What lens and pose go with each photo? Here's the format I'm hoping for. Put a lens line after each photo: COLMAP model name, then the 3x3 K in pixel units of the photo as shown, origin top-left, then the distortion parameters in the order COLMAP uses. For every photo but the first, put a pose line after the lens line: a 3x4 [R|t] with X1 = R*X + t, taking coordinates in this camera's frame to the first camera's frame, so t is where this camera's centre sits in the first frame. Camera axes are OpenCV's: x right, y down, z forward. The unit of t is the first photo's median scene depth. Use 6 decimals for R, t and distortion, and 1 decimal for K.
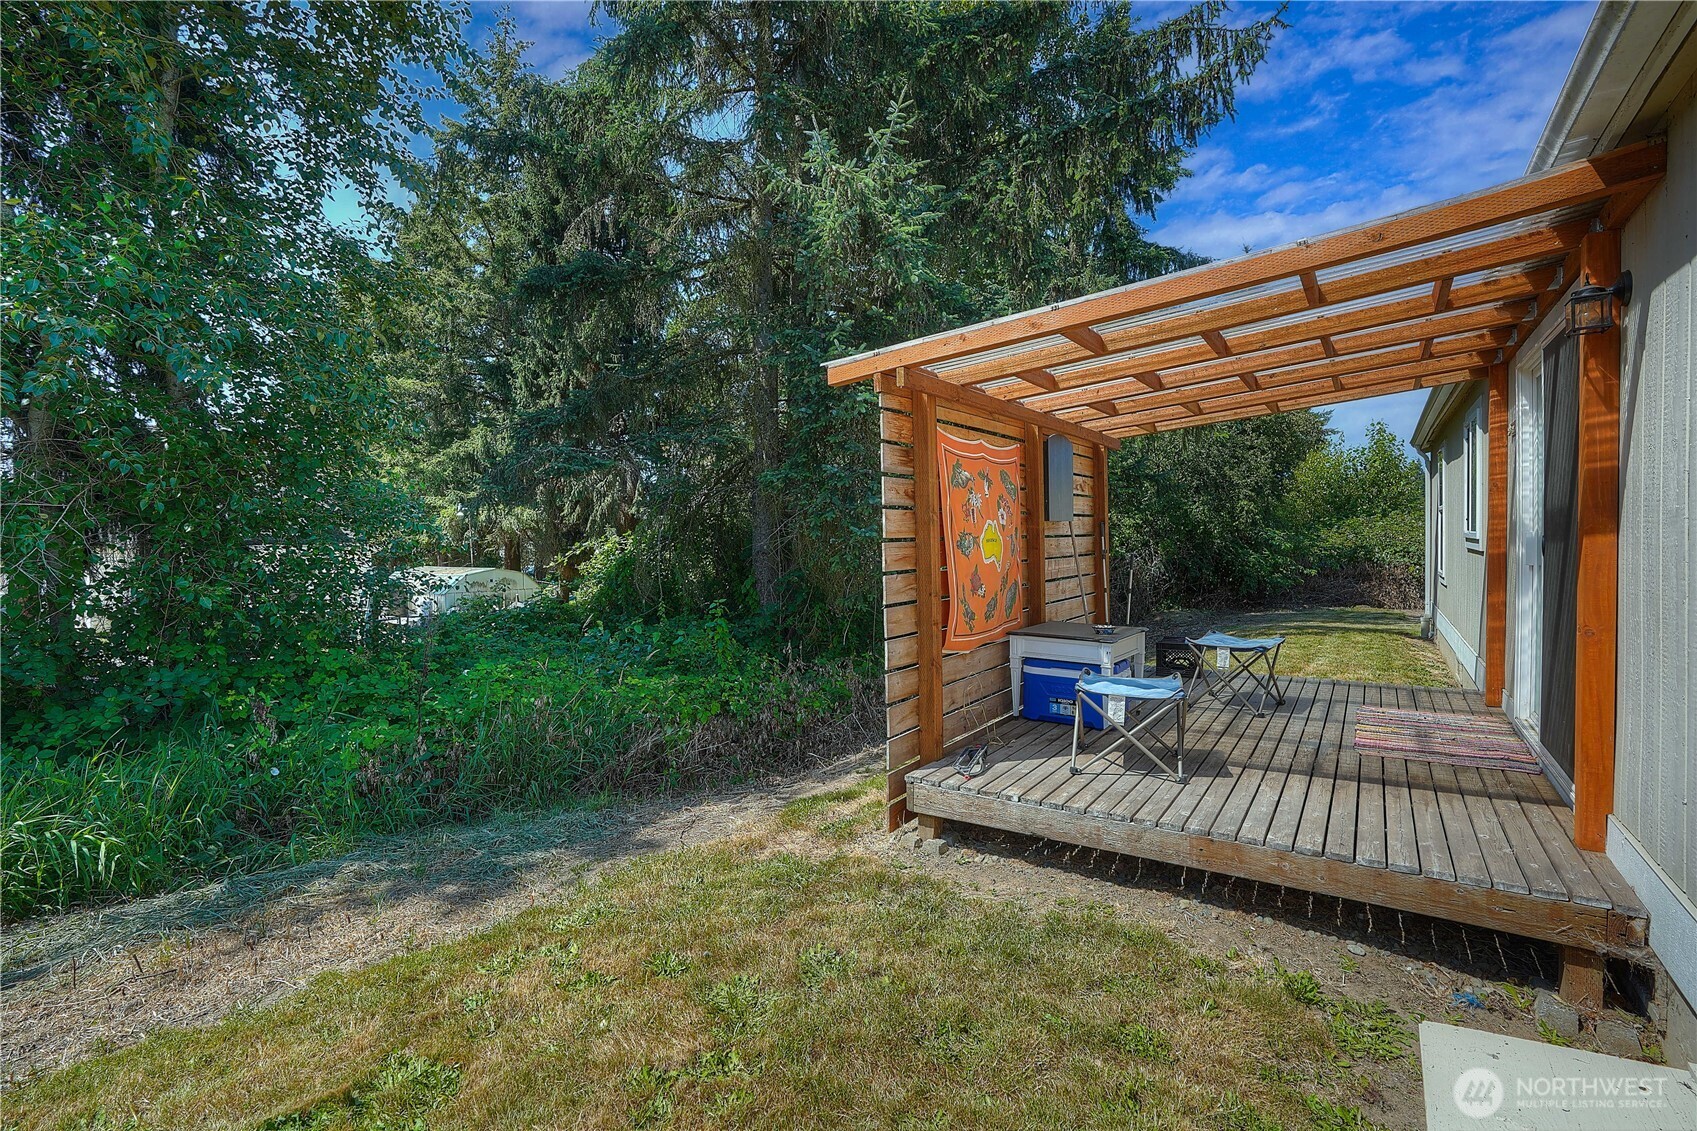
lens RADIAL K [[797.7, 0, 838.9], [0, 797.7, 548.3], [0, 0, 1]] dist [-0.072481, 0.032601]
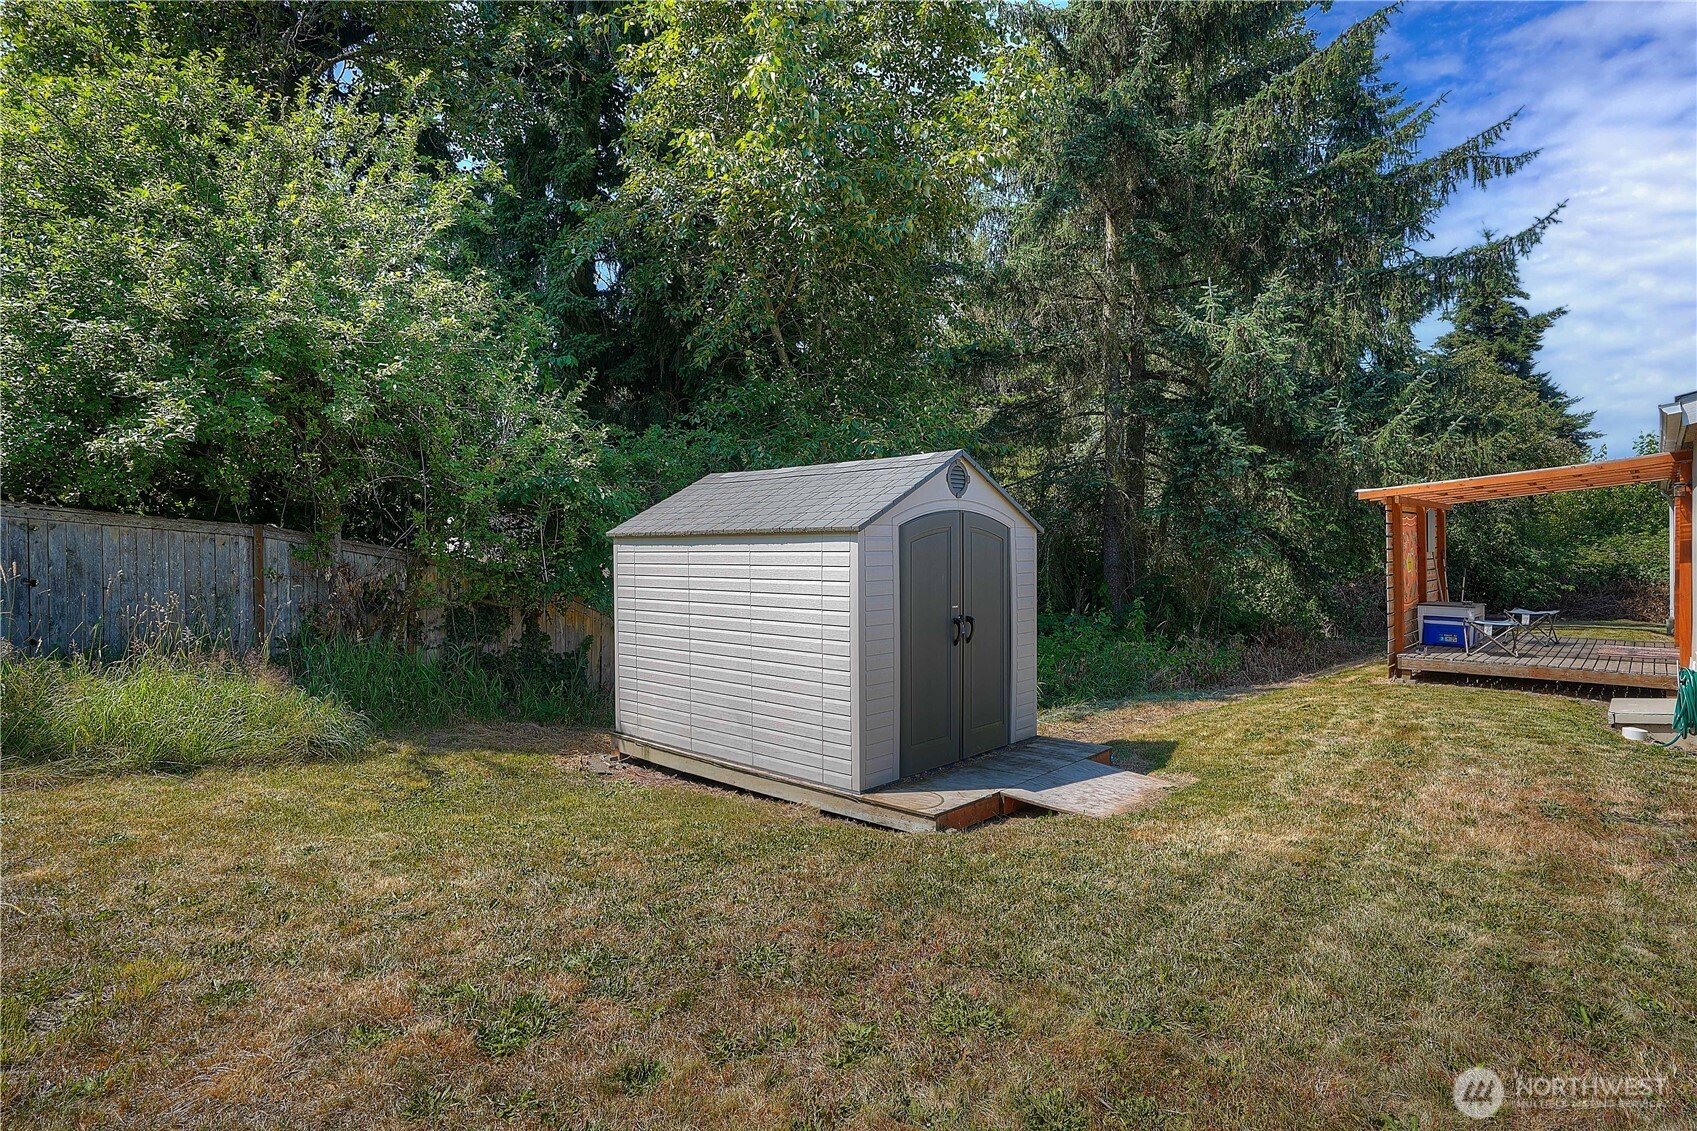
lens RADIAL K [[883.1, 0, 845.3], [0, 883.1, 550.0], [0, 0, 1]] dist [-0.015045, 0.001137]
pose [[0.989547, 0.003656, -0.144163, -0.350066], [-0.005549, 0.999904, -0.012734, -0.001229], [0.144103, 0.013401, 0.989472, -0.567137]]
